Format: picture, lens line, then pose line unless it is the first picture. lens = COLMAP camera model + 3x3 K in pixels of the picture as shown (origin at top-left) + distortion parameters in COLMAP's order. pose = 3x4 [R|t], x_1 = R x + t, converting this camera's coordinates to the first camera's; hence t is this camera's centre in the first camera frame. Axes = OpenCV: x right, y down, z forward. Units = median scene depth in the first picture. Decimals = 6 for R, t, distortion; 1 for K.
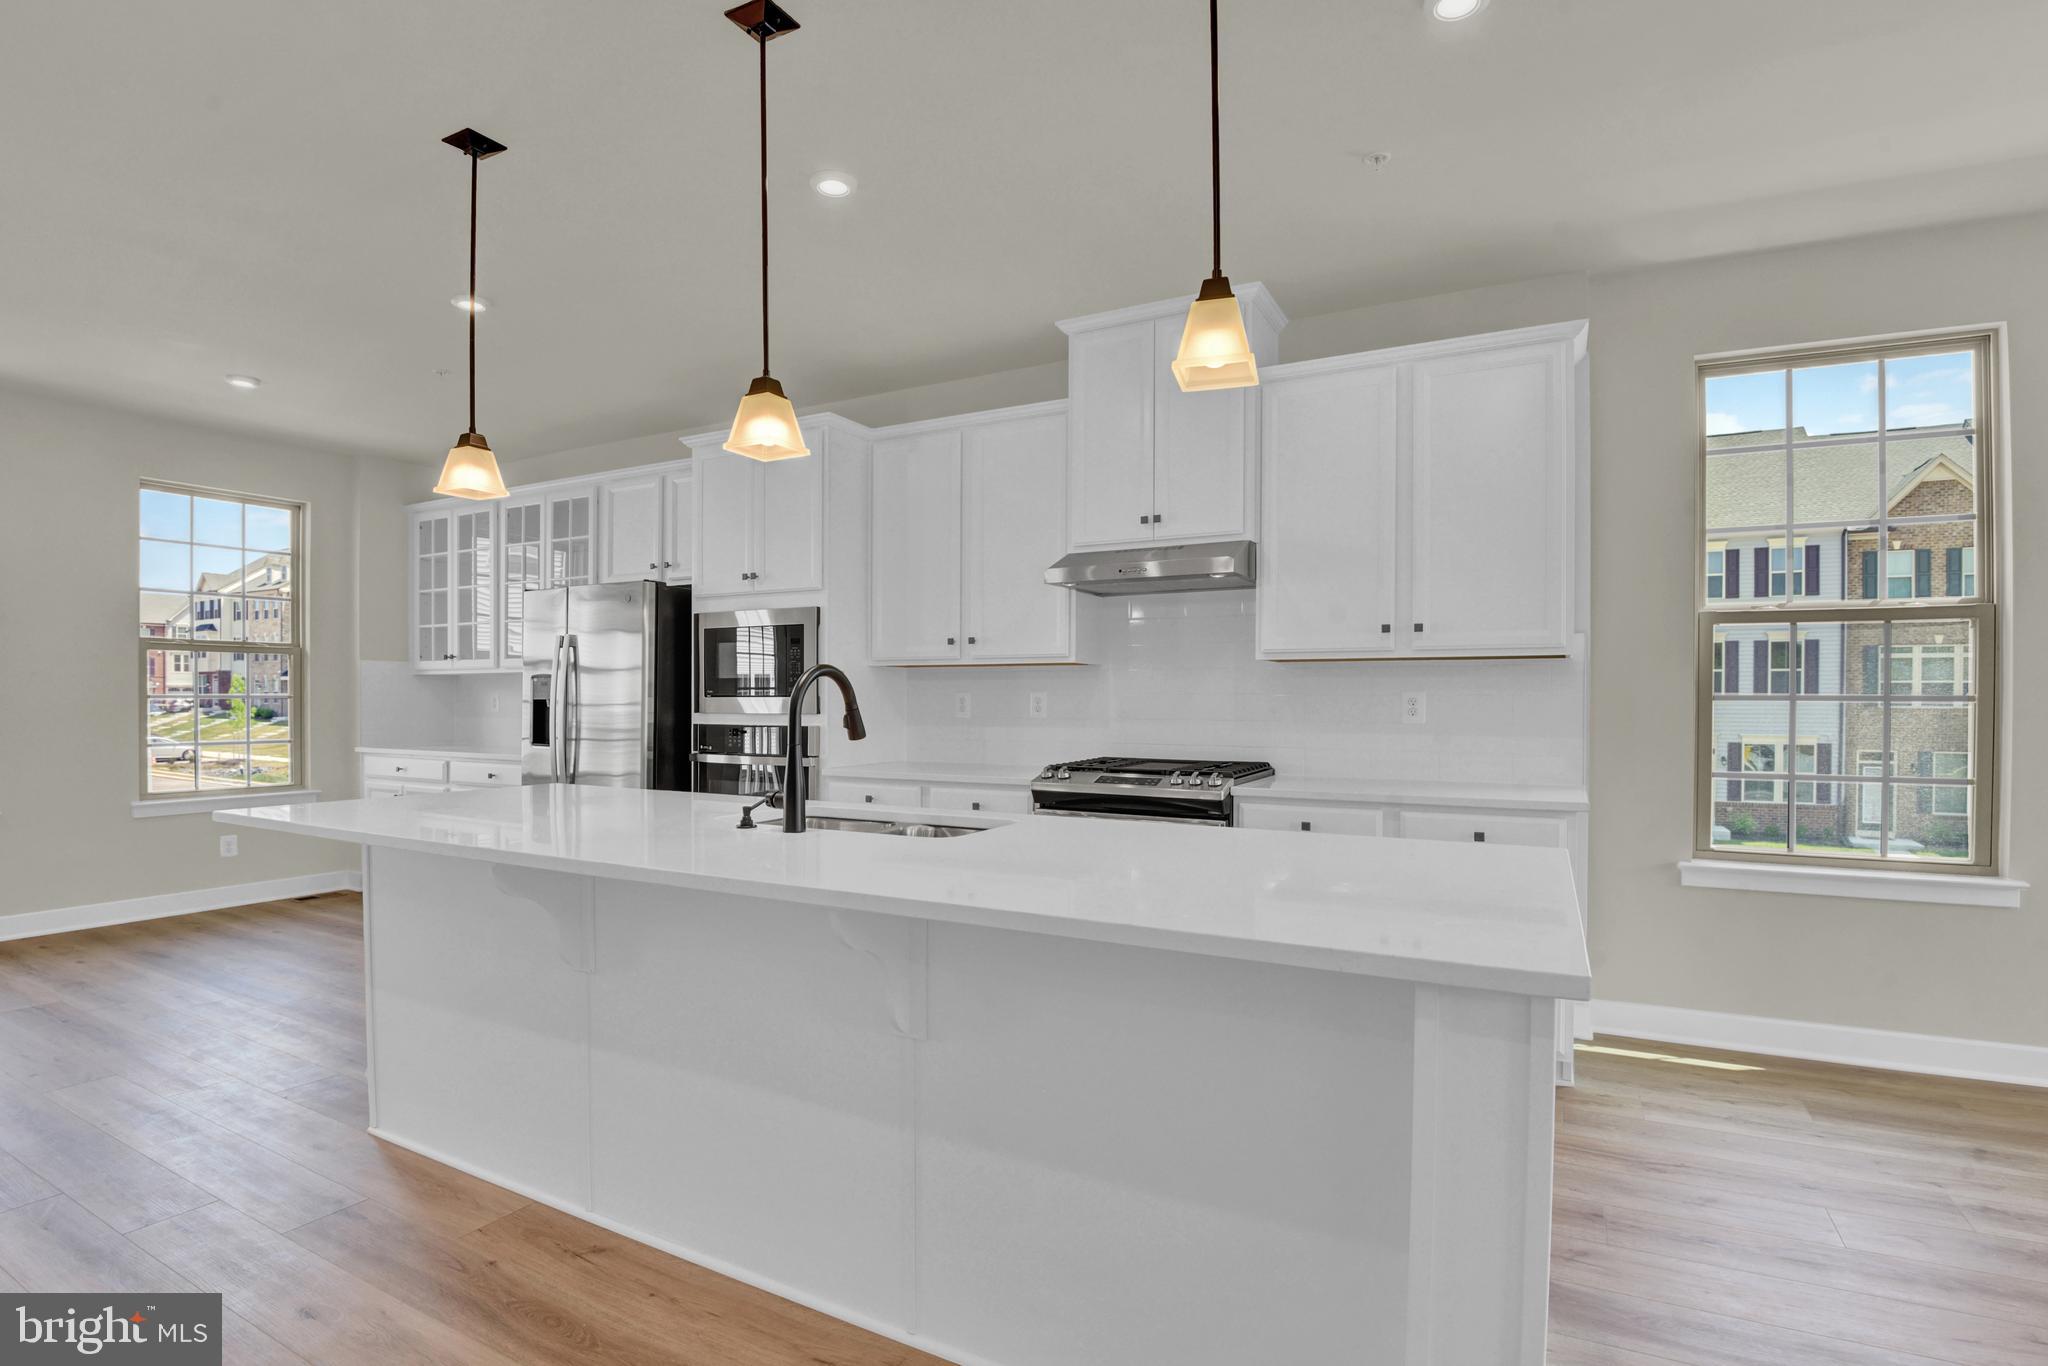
lens RADIAL K [[968.7, 0, 1016.1], [0, 968.7, 712.8], [0, 0, 1]] dist [-0.001578, -0.000656]
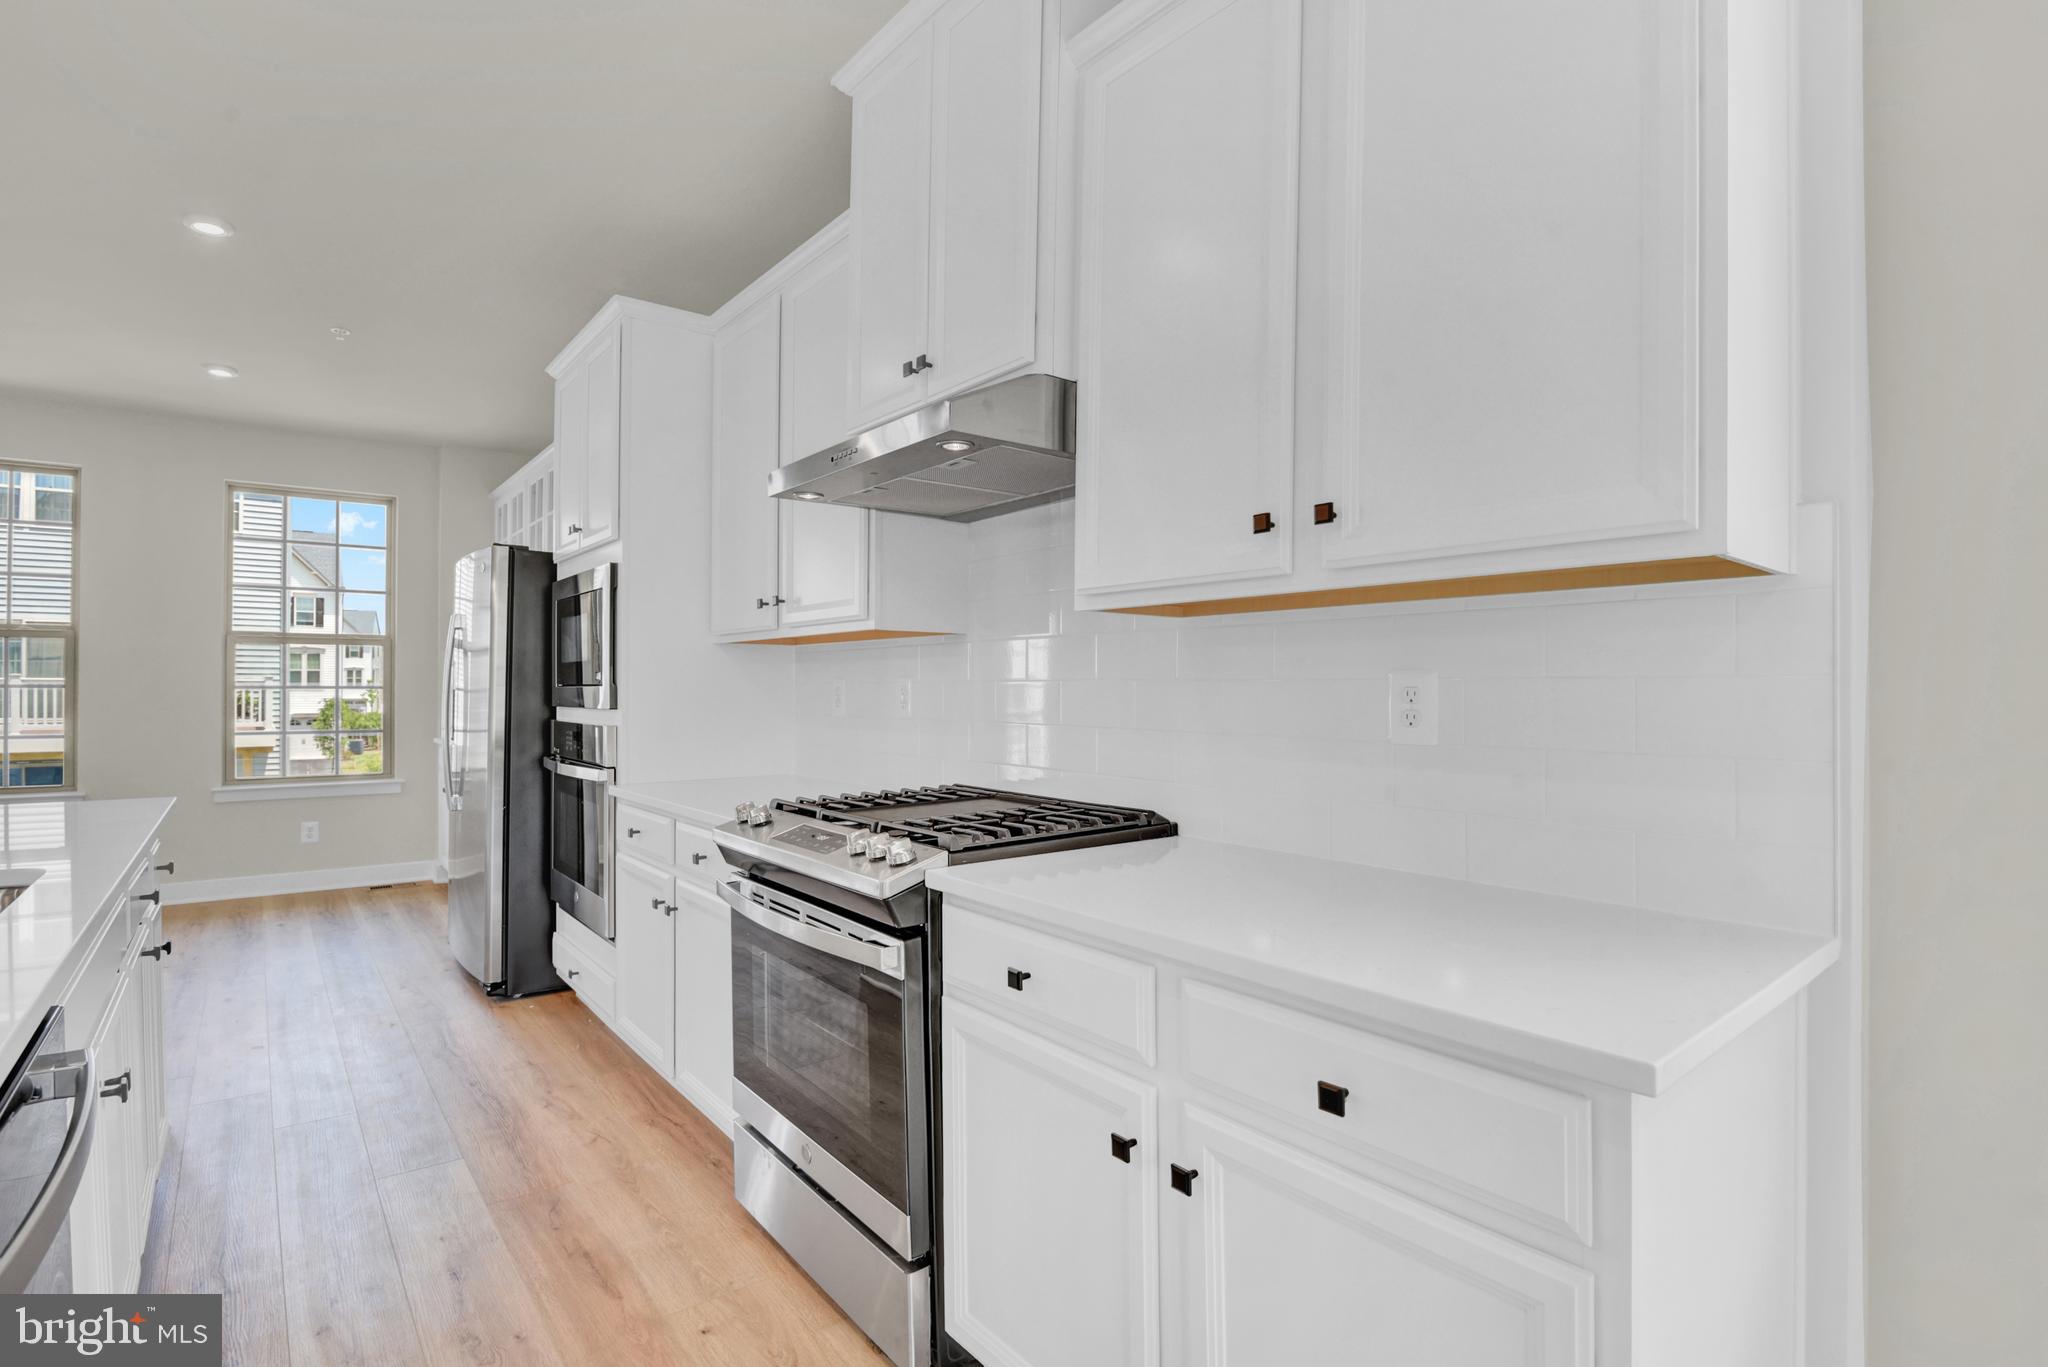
lens RADIAL K [[998.2, 0, 994.0], [0, 998.2, 687.4], [0, 0, 1]] dist [-0.040793, -0.000296]
pose [[0.915557, -0.001465, -0.402186, 0.354845], [-0.005167, 0.999868, -0.015404, -0.006123], [0.402156, 0.016181, 0.915428, 0.438292]]
